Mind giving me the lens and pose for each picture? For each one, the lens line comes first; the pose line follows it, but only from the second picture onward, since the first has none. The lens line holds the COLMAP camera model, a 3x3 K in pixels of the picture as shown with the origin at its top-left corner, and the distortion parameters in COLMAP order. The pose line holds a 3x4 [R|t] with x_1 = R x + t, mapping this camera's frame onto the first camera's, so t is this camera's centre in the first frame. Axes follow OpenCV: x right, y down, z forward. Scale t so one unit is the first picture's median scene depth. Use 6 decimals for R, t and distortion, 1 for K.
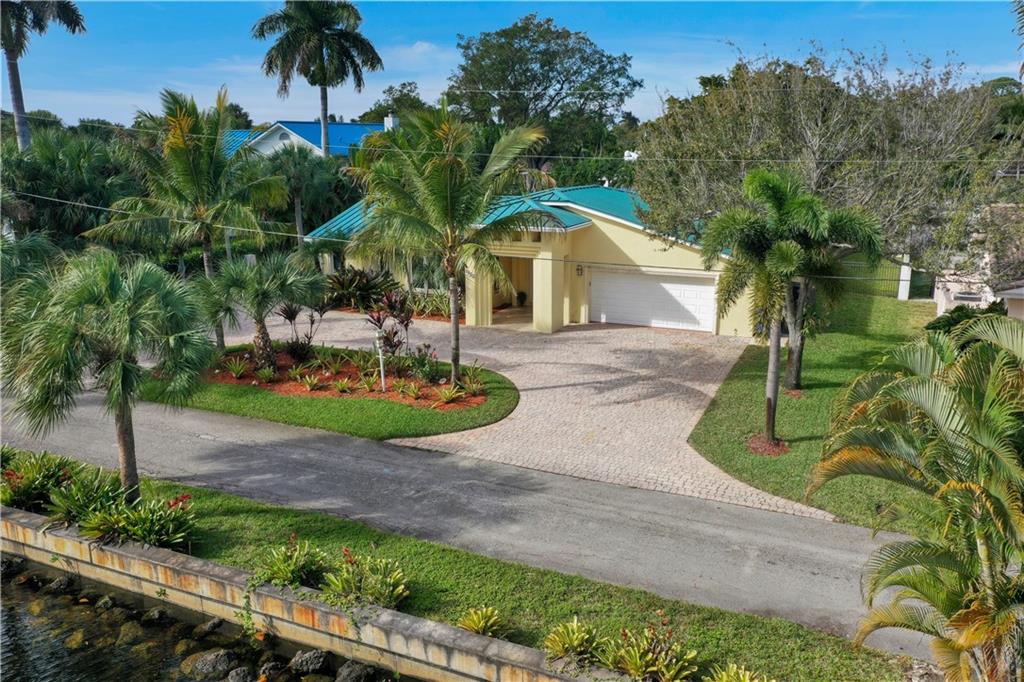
lens RADIAL K [[810.5, 0, 512.0], [0, 810.5, 341.0], [0, 0, 1]] dist [0.013871, 0.000461]
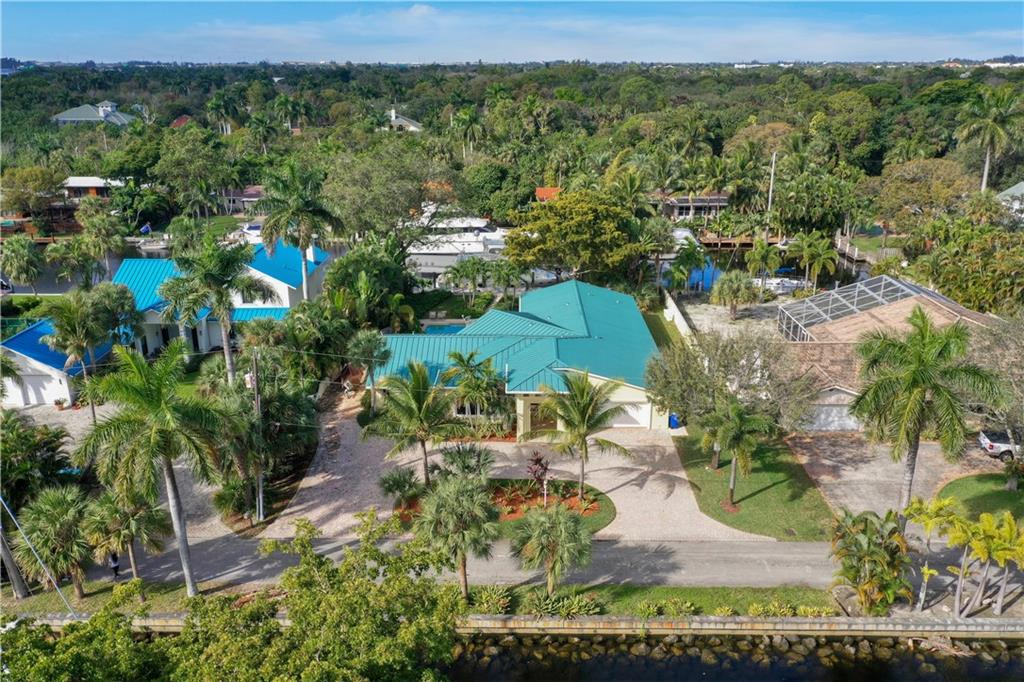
lens RADIAL K [[810.5, 0, 512.0], [0, 810.5, 341.0], [0, 0, 1]] dist [0.013871, 0.000461]
pose [[0.913578, -0.125572, 0.386789, -1.040779], [0.093758, 0.990547, 0.100132, -0.599708], [-0.395707, -0.055214, 0.916716, -0.824409]]
